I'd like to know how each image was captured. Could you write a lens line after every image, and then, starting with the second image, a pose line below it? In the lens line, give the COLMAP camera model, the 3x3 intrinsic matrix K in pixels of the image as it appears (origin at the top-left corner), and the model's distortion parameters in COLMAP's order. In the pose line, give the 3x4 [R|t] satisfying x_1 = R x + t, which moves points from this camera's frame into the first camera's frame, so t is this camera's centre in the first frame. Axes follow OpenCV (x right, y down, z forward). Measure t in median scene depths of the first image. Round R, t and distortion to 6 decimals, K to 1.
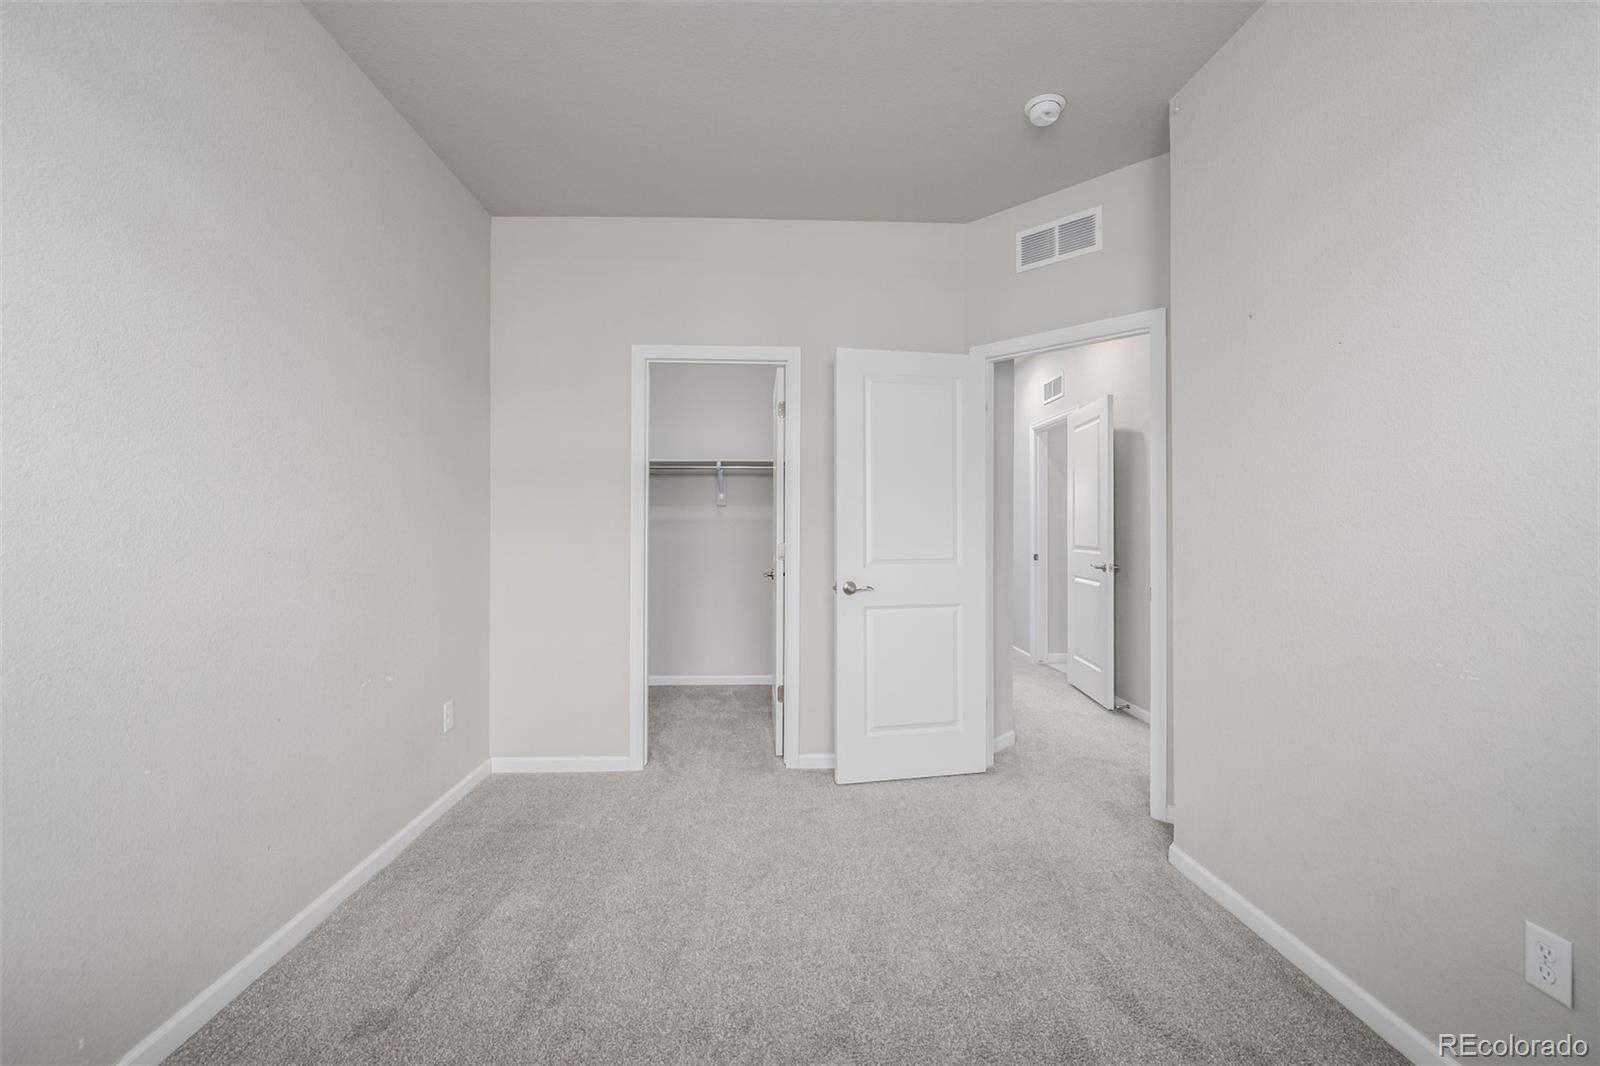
lens RADIAL K [[693.5, 0, 804.4], [0, 693.5, 529.3], [0, 0, 1]] dist [-0.004318, -0.000256]
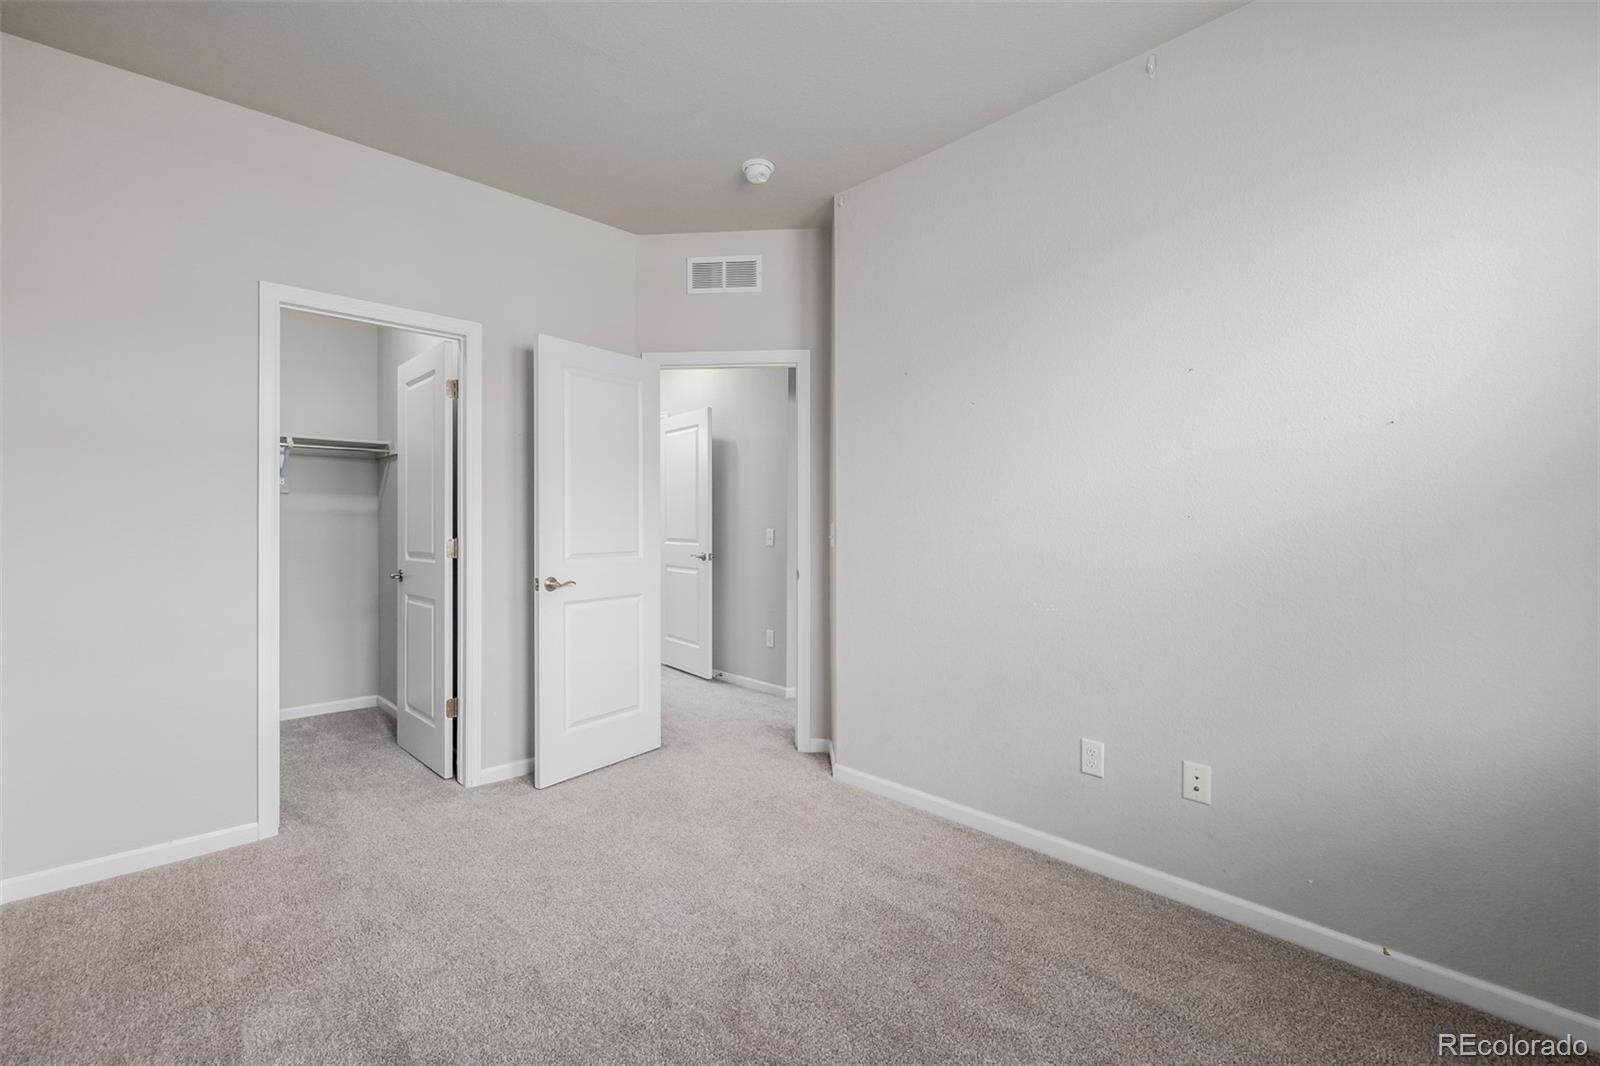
lens RADIAL K [[693.5, 0, 787.3], [0, 693.5, 528.4], [0, 0, 1]] dist [-0.004318, -0.000256]
pose [[0.761742, -0.003629, 0.647870, -0.305838], [-0.001277, 0.999974, 0.007104, -0.000760], [-0.647879, -0.006239, 0.761718, 0.046951]]
